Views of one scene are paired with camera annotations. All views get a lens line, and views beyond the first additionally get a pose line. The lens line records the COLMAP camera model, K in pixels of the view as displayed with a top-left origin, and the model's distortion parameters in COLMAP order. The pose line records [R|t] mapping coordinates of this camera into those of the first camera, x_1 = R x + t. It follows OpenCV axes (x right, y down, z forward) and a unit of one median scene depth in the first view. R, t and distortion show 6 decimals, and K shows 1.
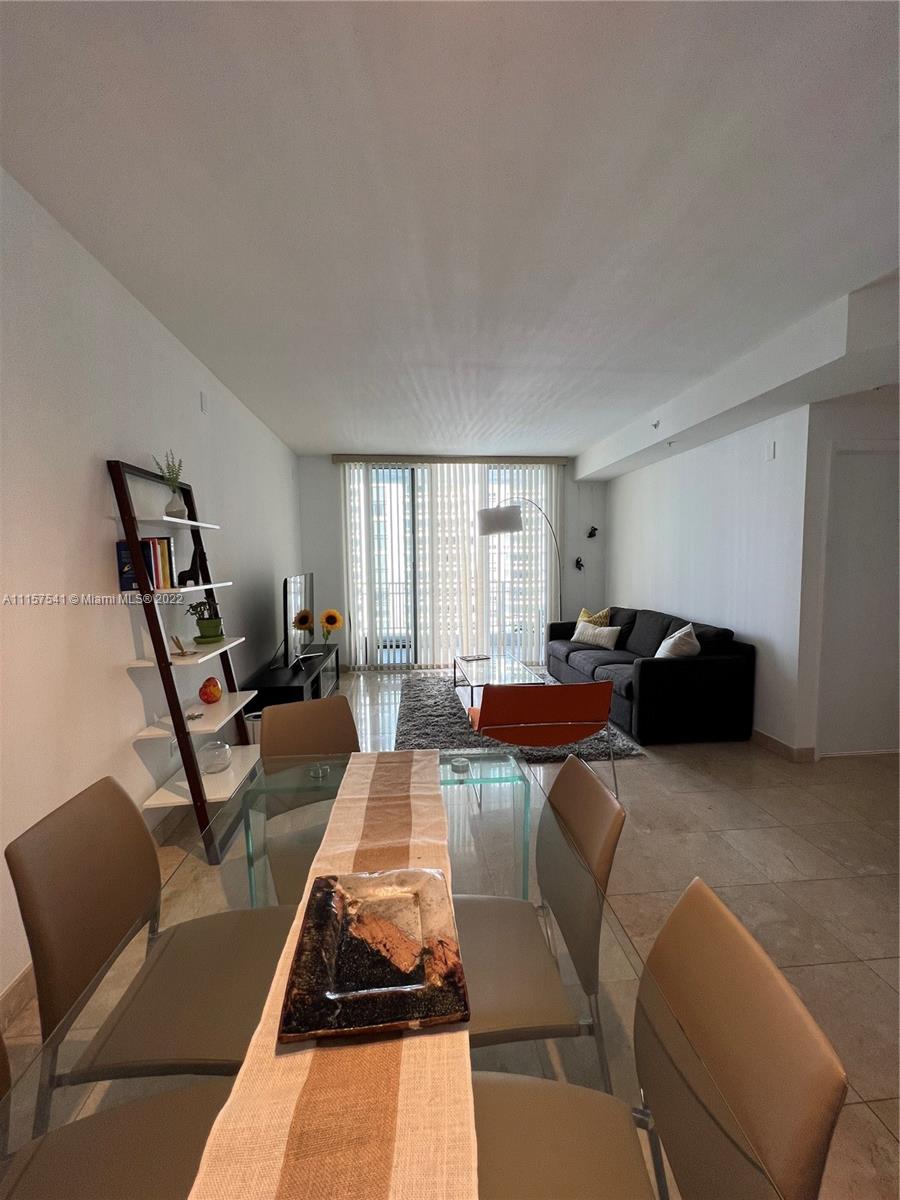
lens RADIAL K [[481.8, 0, 450.0], [0, 481.8, 600.0], [0, 0, 1]] dist [-0.000209, -0.000085]
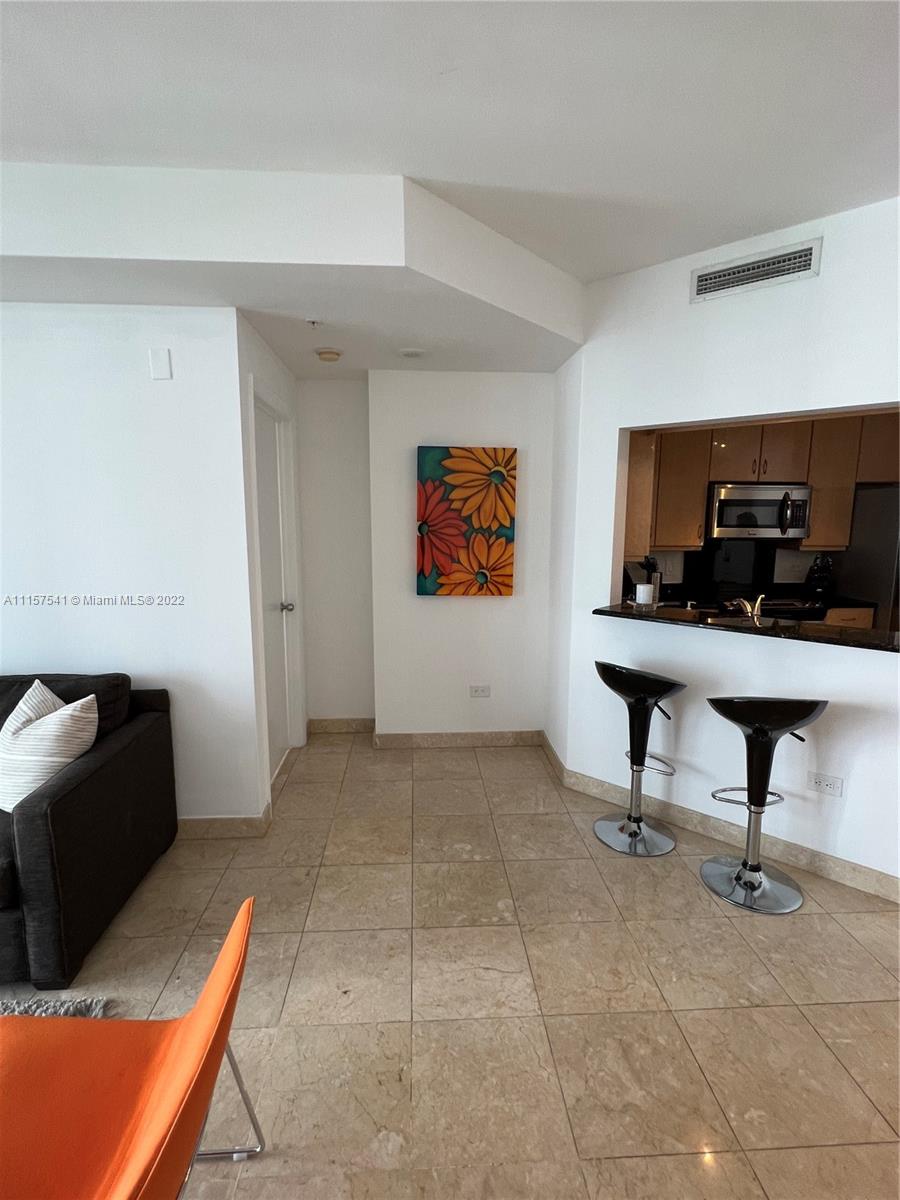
lens RADIAL K [[574.4, 0, 435.8], [0, 574.4, 603.2], [0, 0, 1]] dist [0.001993, -0.000285]
pose [[0.046451, -0.138420, 0.989284, -0.058573], [0.075812, 0.987985, 0.134678, -0.090854], [-0.996040, 0.068744, 0.056387, 0.657460]]
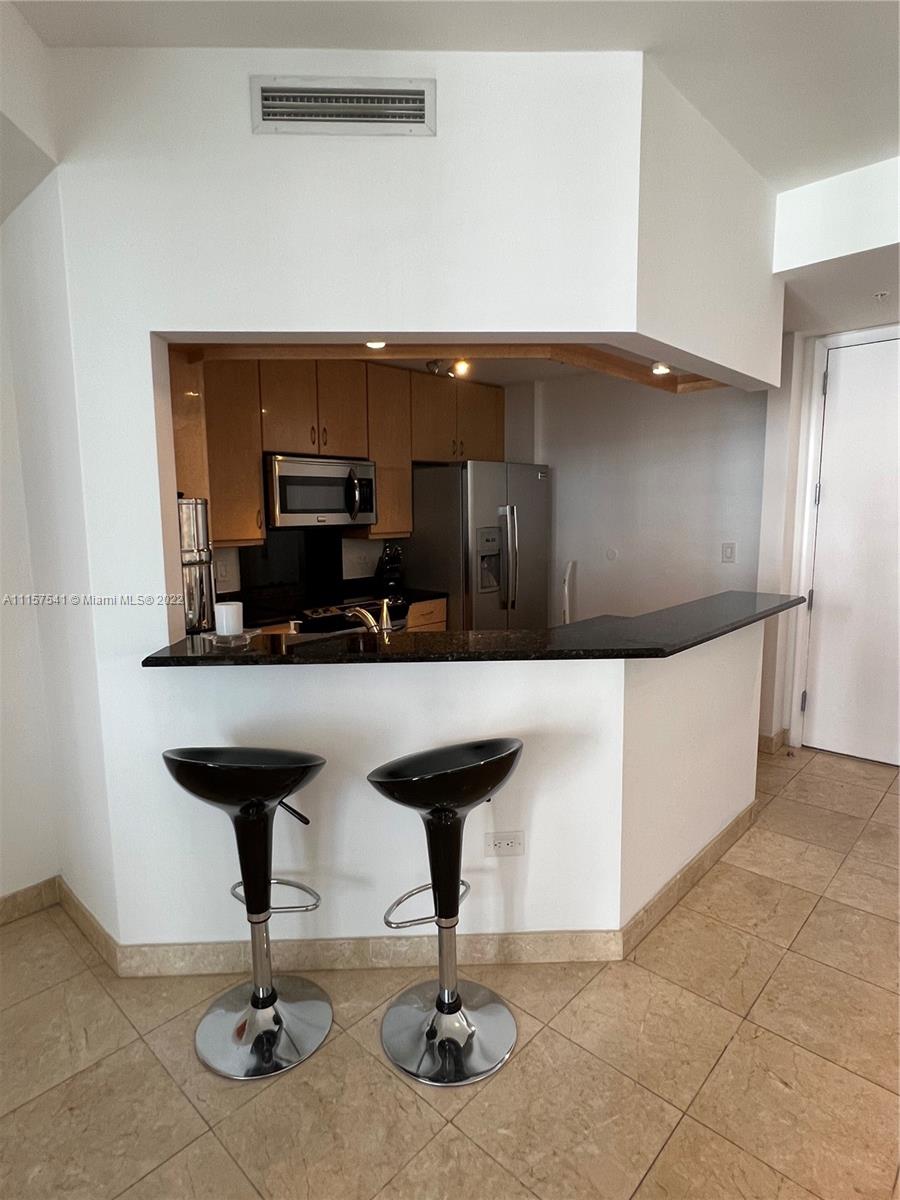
lens RADIAL K [[657.5, 0, 446.5], [0, 657.5, 595.5], [0, 0, 1]] dist [-0.002040, -0.000749]
pose [[-0.666875, -0.077671, 0.741111, 0.248203], [0.078637, 0.981664, 0.173642, -0.071394], [-0.741009, 0.174076, -0.648539, 0.626356]]
